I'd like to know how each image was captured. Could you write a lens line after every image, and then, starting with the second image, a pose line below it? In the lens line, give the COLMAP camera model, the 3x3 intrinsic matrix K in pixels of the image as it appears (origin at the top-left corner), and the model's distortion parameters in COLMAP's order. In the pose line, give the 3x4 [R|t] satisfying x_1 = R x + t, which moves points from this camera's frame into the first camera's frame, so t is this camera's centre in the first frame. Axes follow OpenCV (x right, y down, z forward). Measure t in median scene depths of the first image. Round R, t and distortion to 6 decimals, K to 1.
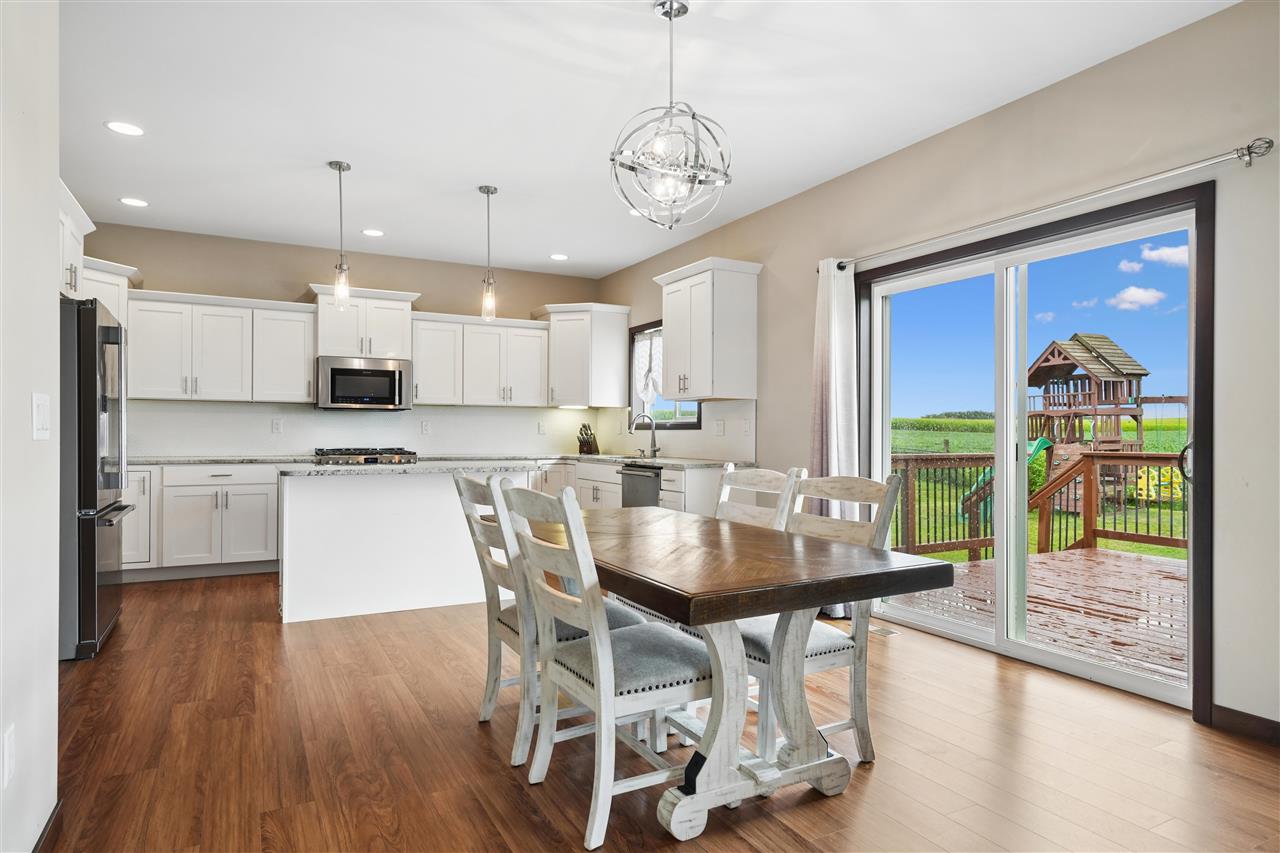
lens RADIAL K [[717.8, 0, 635.7], [0, 717.8, 430.6], [0, 0, 1]] dist [-0.001231, -0.000765]
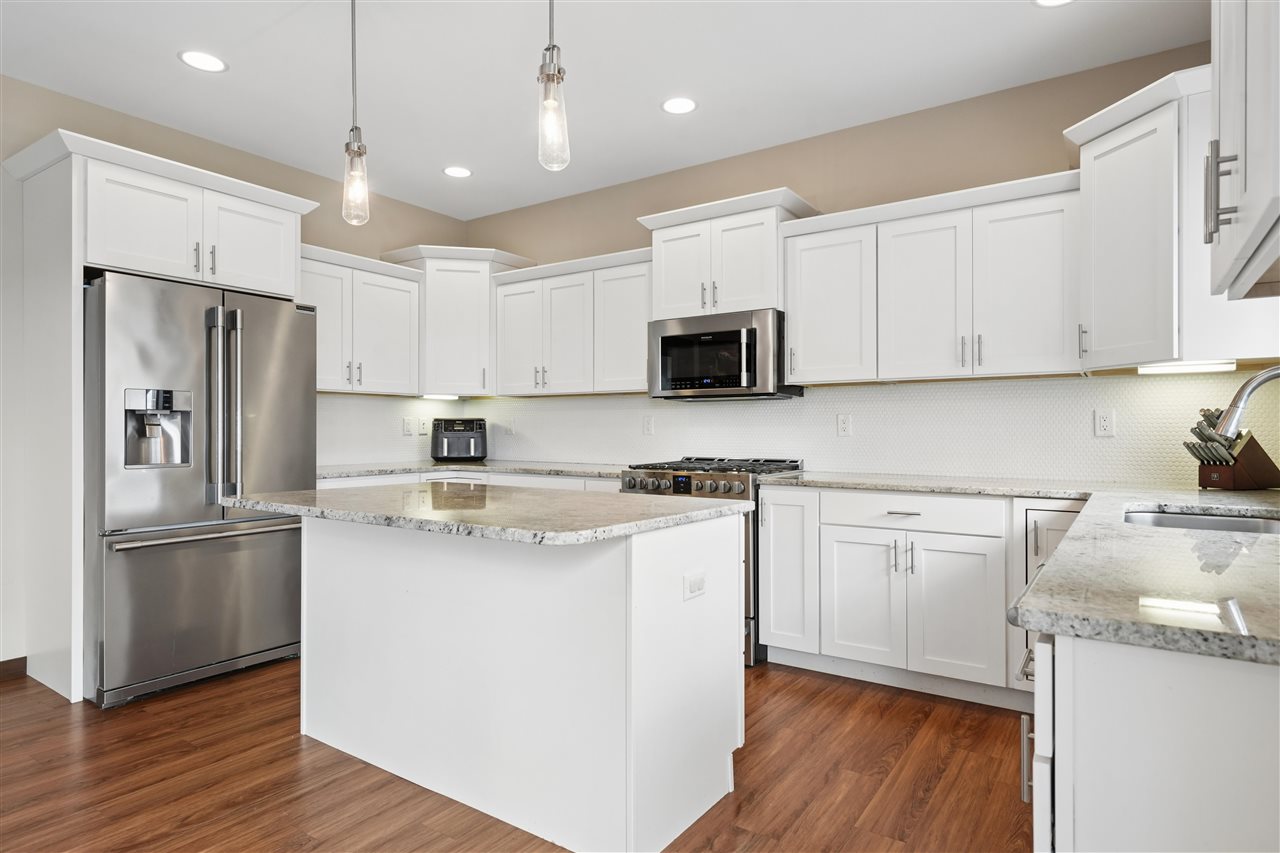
lens RADIAL K [[700.5, 0, 646.0], [0, 700.5, 427.2], [0, 0, 1]] dist [-0.002994, -0.001026]
pose [[0.470315, -0.010318, -0.882438, 0.127859], [0.000992, 0.999937, -0.011163, 0.003421], [0.882498, 0.004374, 0.470296, 0.627737]]
